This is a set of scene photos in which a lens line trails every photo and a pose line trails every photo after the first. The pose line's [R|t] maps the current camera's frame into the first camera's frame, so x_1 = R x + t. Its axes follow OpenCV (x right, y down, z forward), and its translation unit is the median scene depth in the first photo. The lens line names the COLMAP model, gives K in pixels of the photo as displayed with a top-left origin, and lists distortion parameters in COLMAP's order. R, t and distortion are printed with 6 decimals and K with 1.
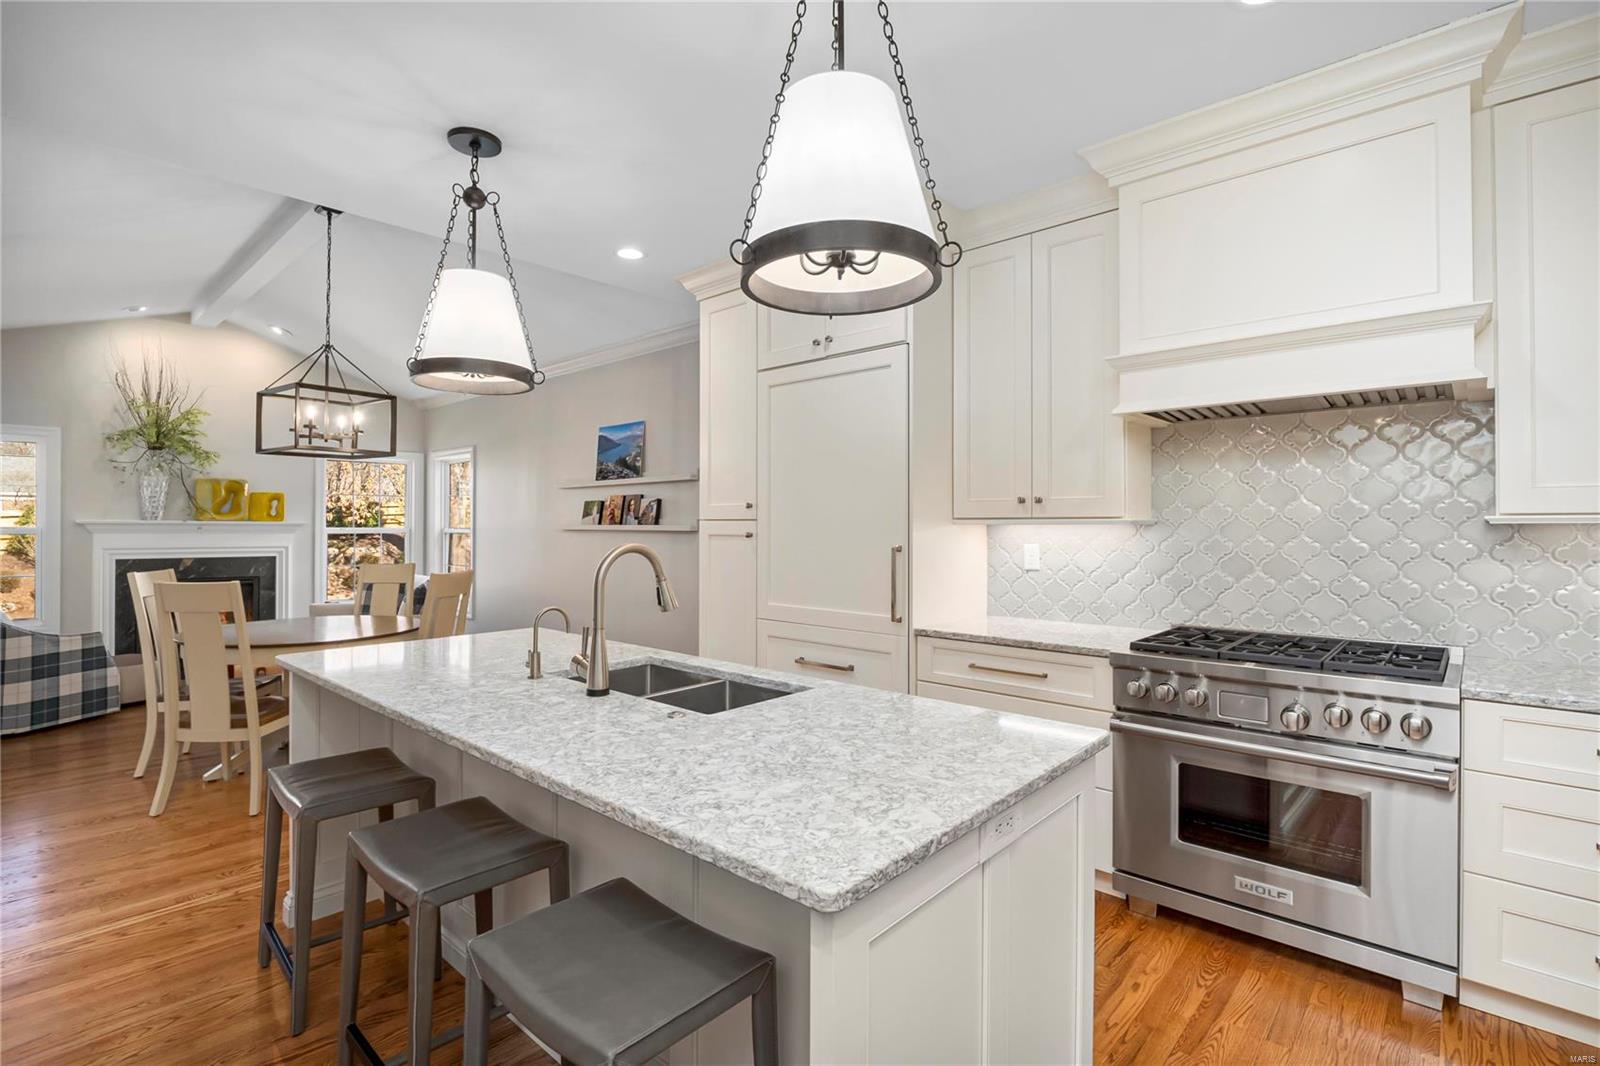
lens RADIAL K [[758.9, 0, 803.1], [0, 758.9, 524.5], [0, 0, 1]] dist [-0.019129, 0.003944]
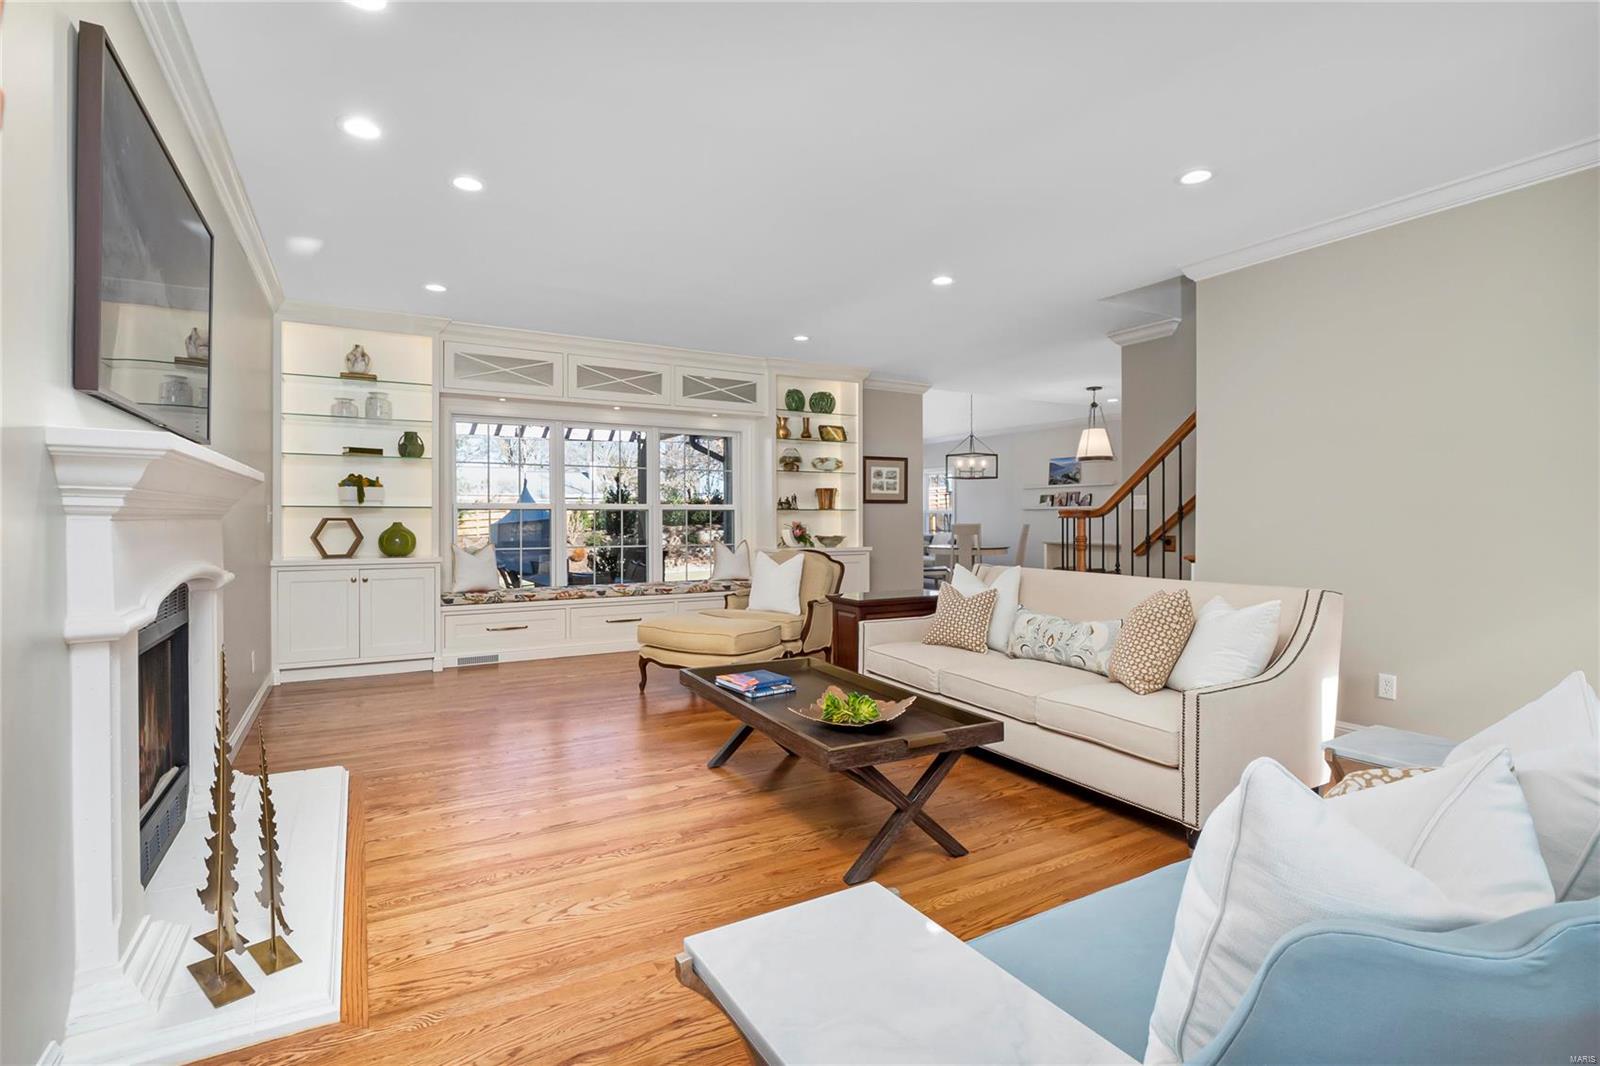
lens RADIAL K [[758.9, 0, 789.9], [0, 758.9, 524.2], [0, 0, 1]] dist [-0.019129, 0.003944]
pose [[0.952641, 0.000245, -0.304098, -0.315352], [0.003635, 0.999919, 0.012191, 0.020878], [0.304076, -0.012719, 0.952563, -1.161014]]
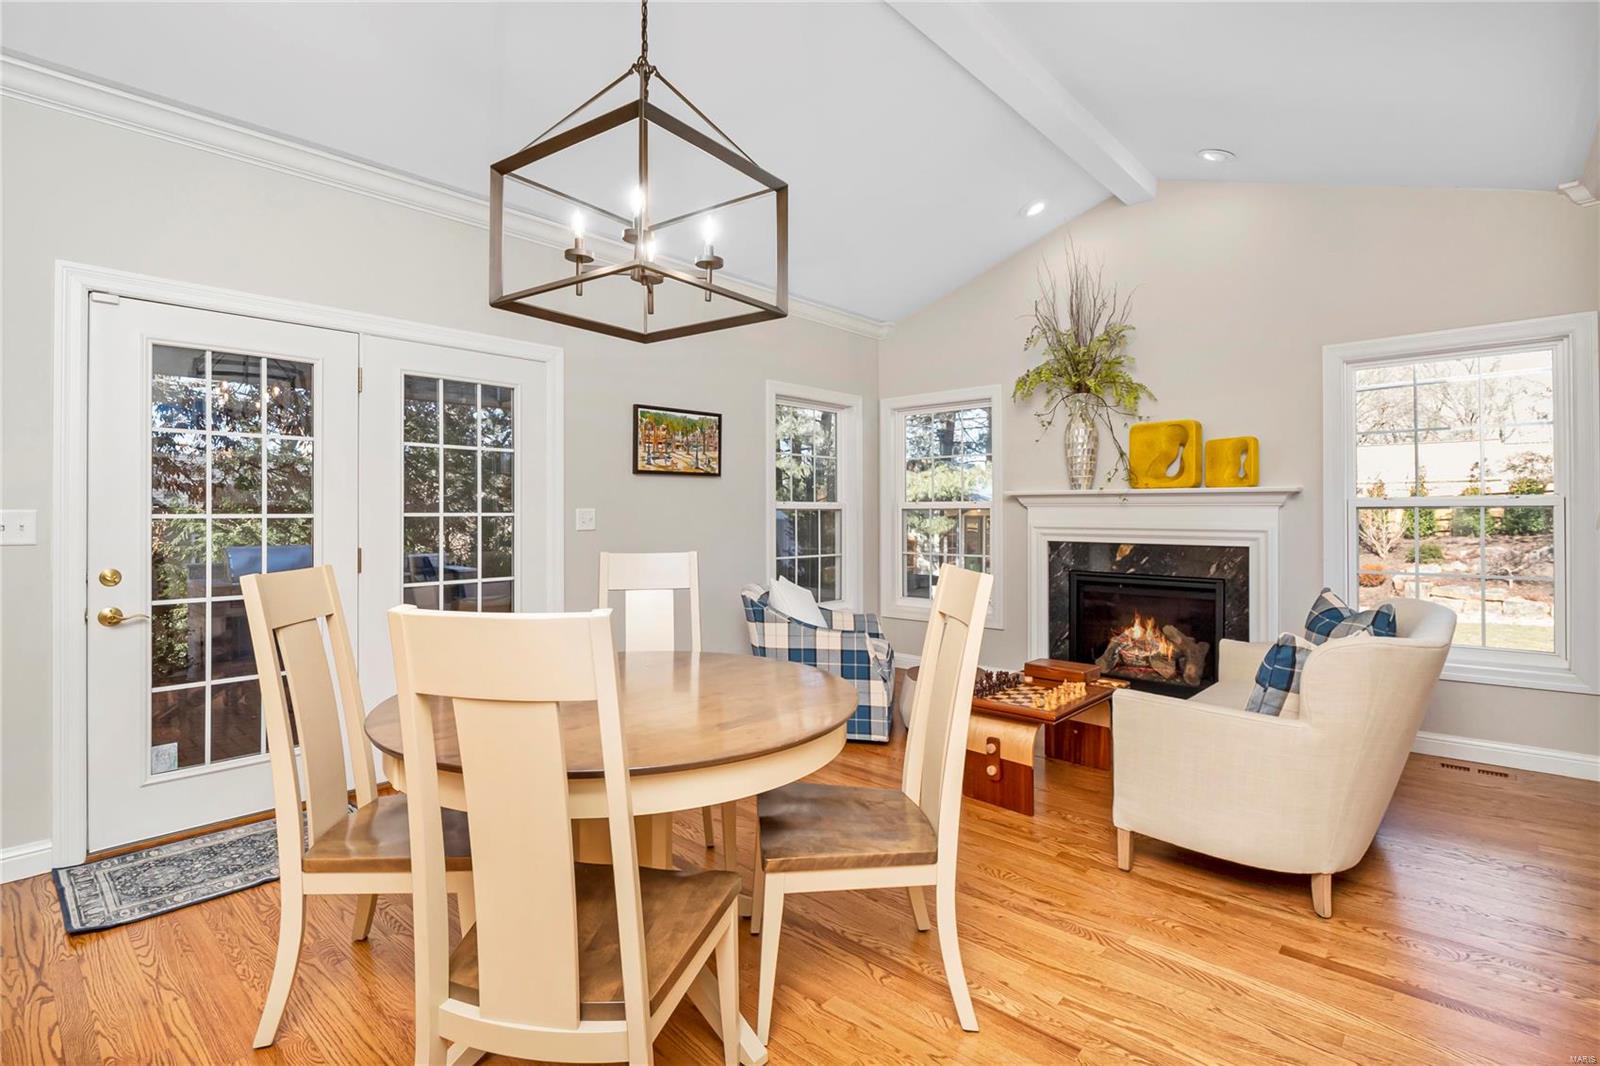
lens RADIAL K [[758.9, 0, 734.2], [0, 758.9, 510.9], [0, 0, 1]] dist [-0.019129, 0.003944]
pose [[-0.026578, -0.003805, -0.999640, -0.139559], [0.002416, 0.999990, -0.003870, 0.020272], [0.999644, -0.002518, -0.026568, 0.804194]]
